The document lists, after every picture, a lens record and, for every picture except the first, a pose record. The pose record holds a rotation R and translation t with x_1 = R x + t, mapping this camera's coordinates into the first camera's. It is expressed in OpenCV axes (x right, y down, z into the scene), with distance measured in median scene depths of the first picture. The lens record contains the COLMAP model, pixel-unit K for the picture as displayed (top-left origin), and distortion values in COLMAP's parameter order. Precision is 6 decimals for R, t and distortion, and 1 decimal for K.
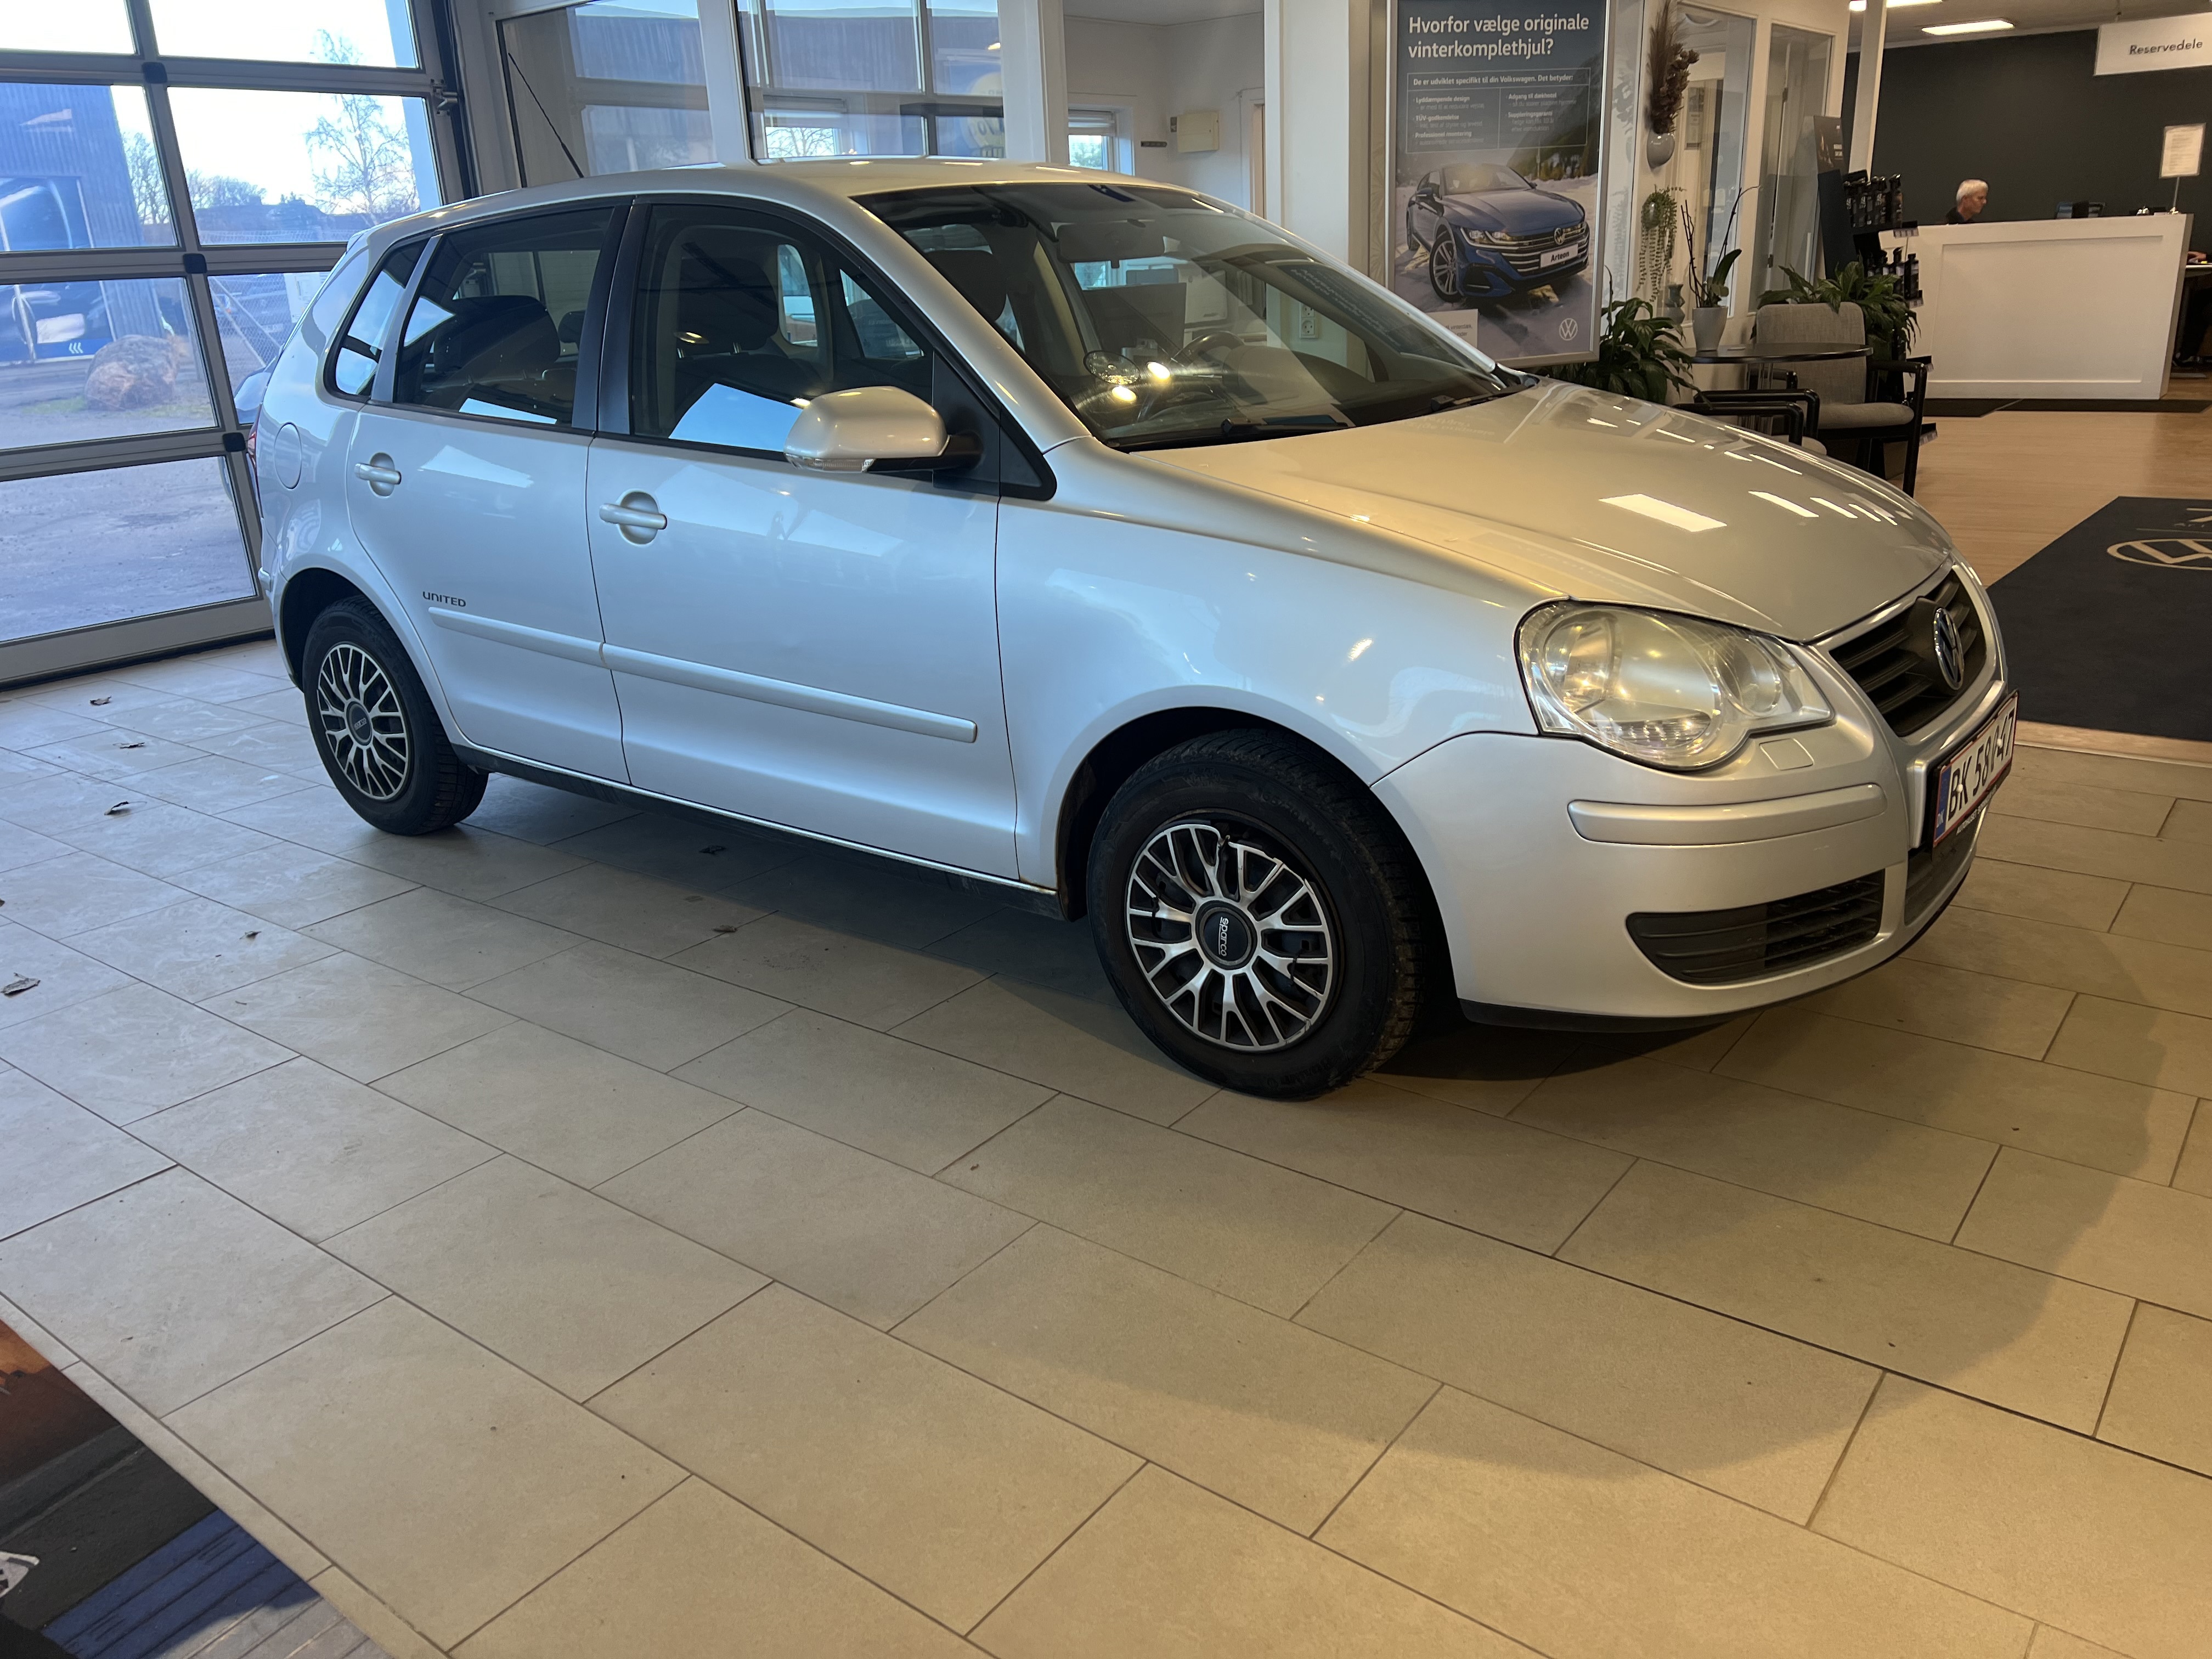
lens RADIAL K [[1629.5, 0, 1091.2], [0, 1629.5, 821.4], [0, 0, 1]] dist [0.028452, -0.013296]
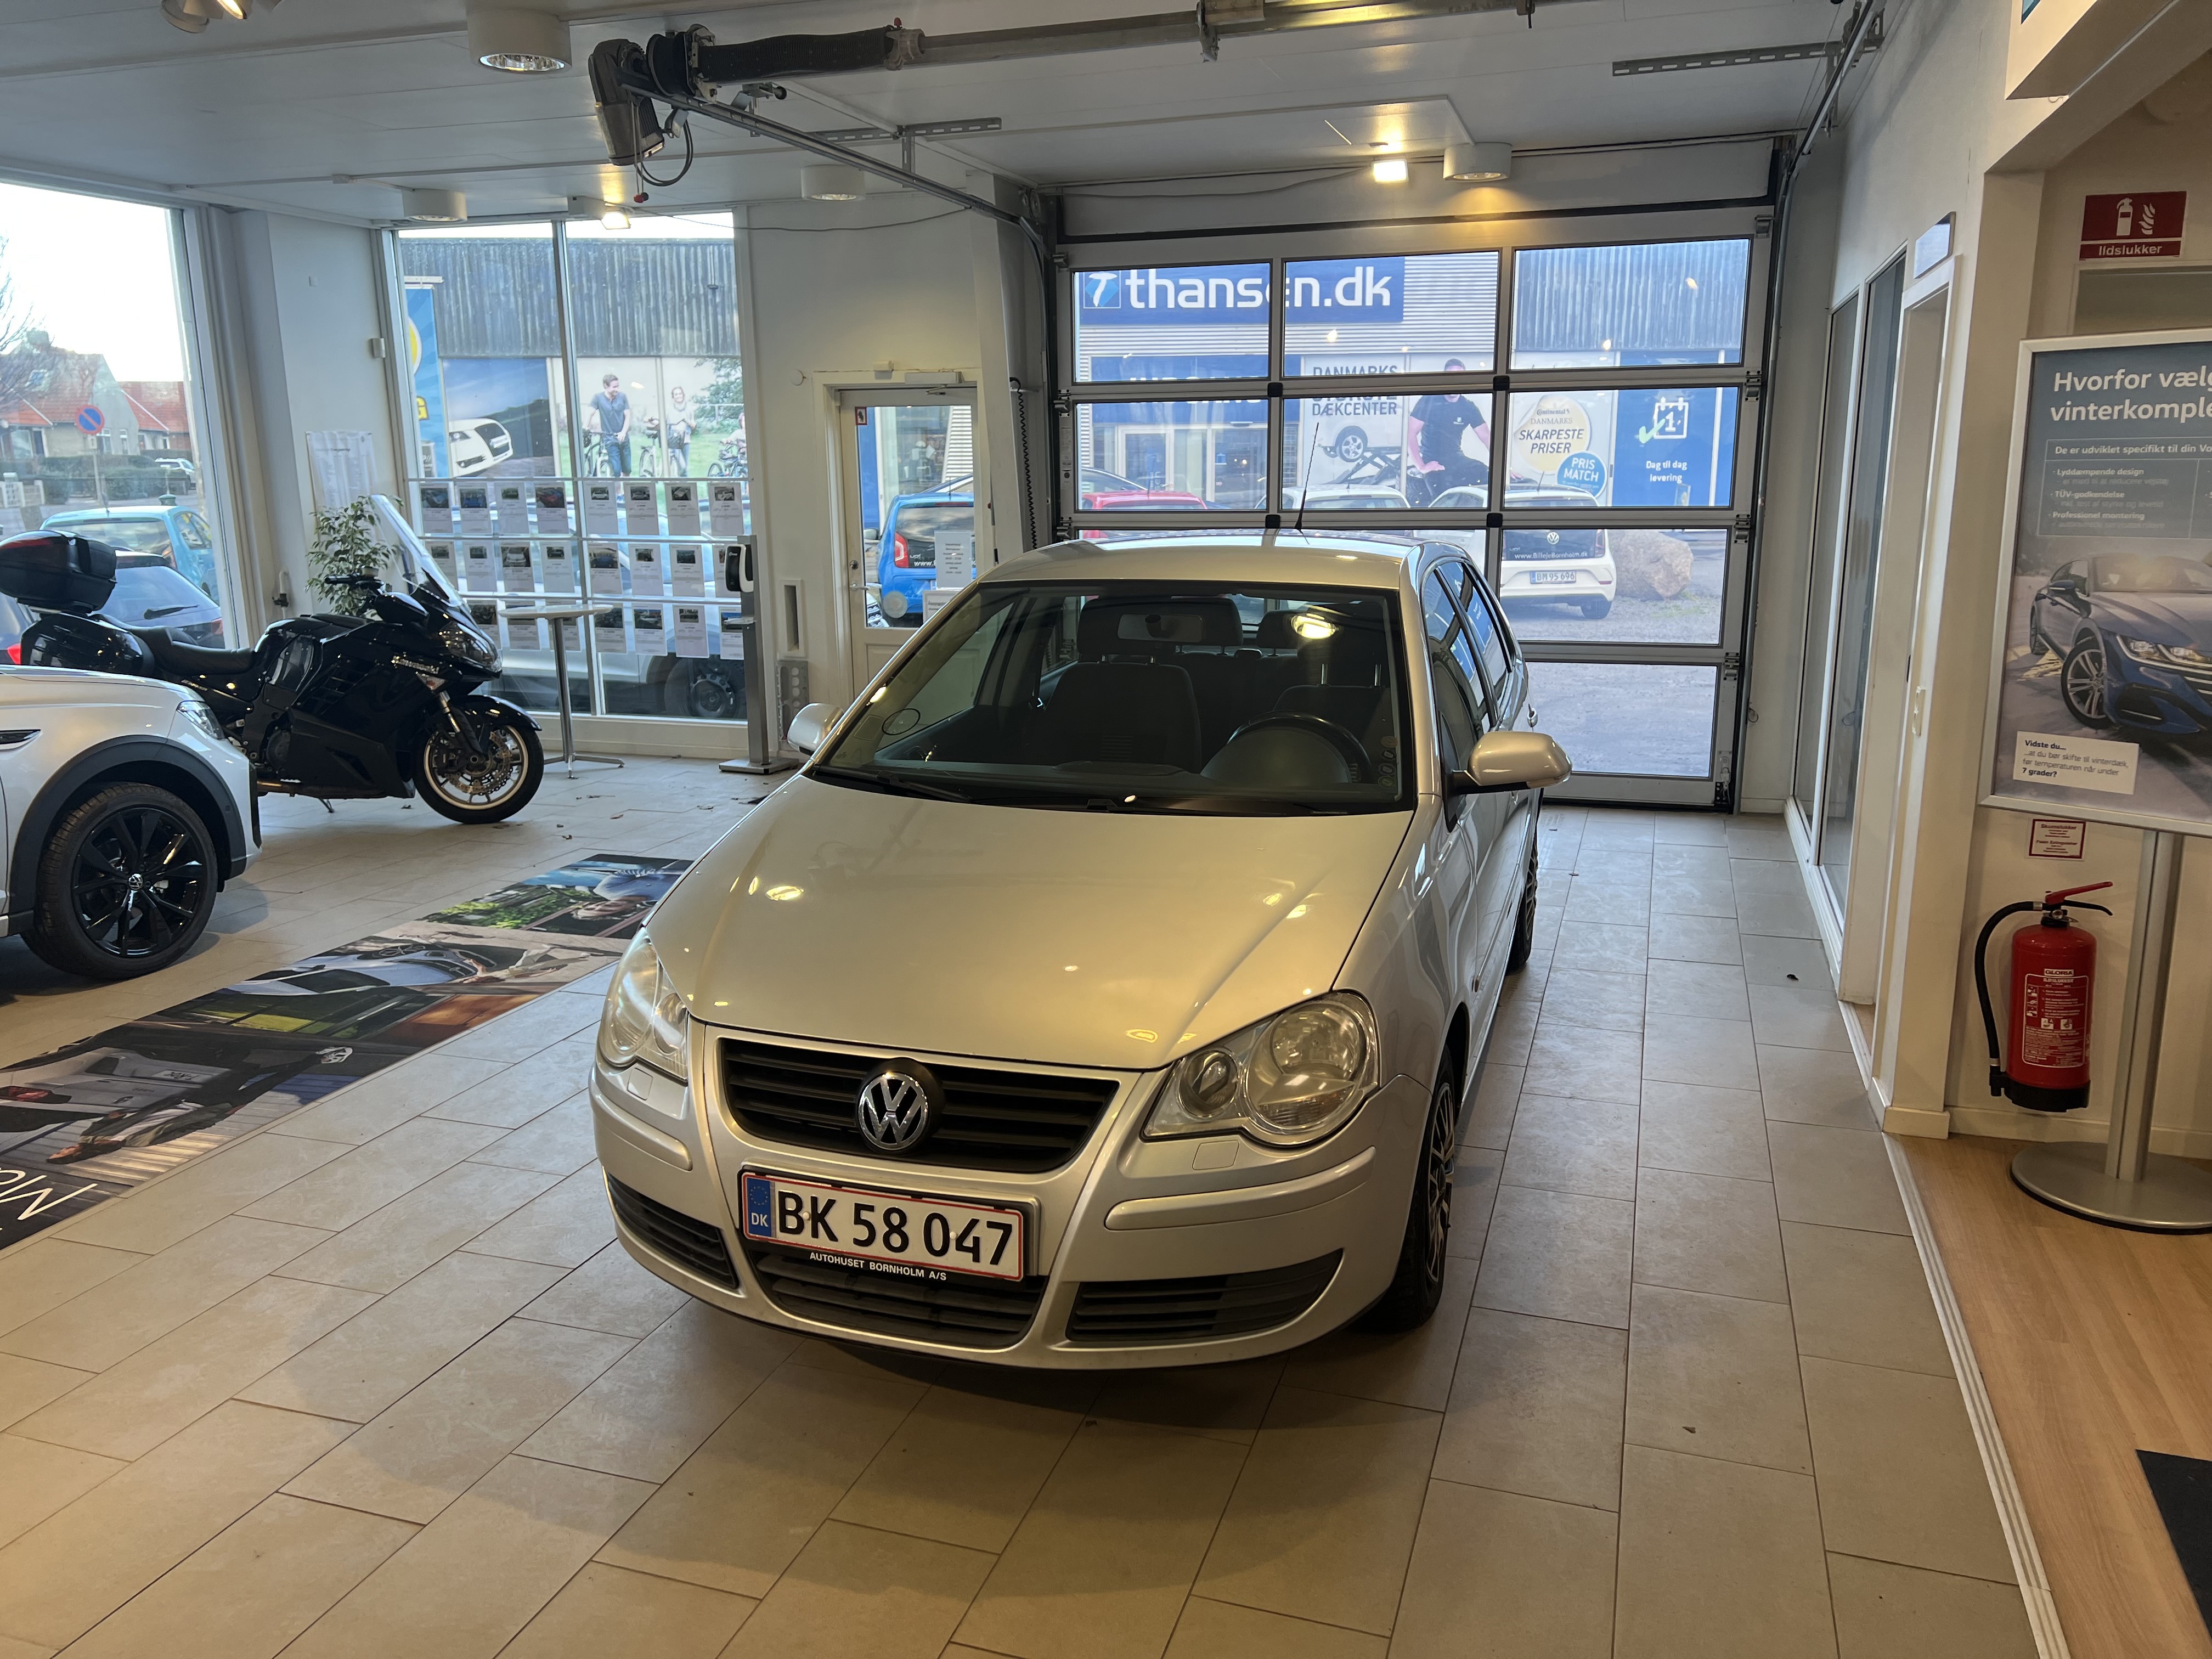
lens RADIAL K [[1629.5, 0, 1115.9], [0, 1629.5, 816.0], [0, 0, 1]] dist [0.028452, -0.013296]
pose [[0.354205, 0.241929, -0.903332, 0.759221], [-0.314666, 0.940466, 0.128490, -0.240763], [0.880638, 0.238736, 0.409245, 0.321603]]
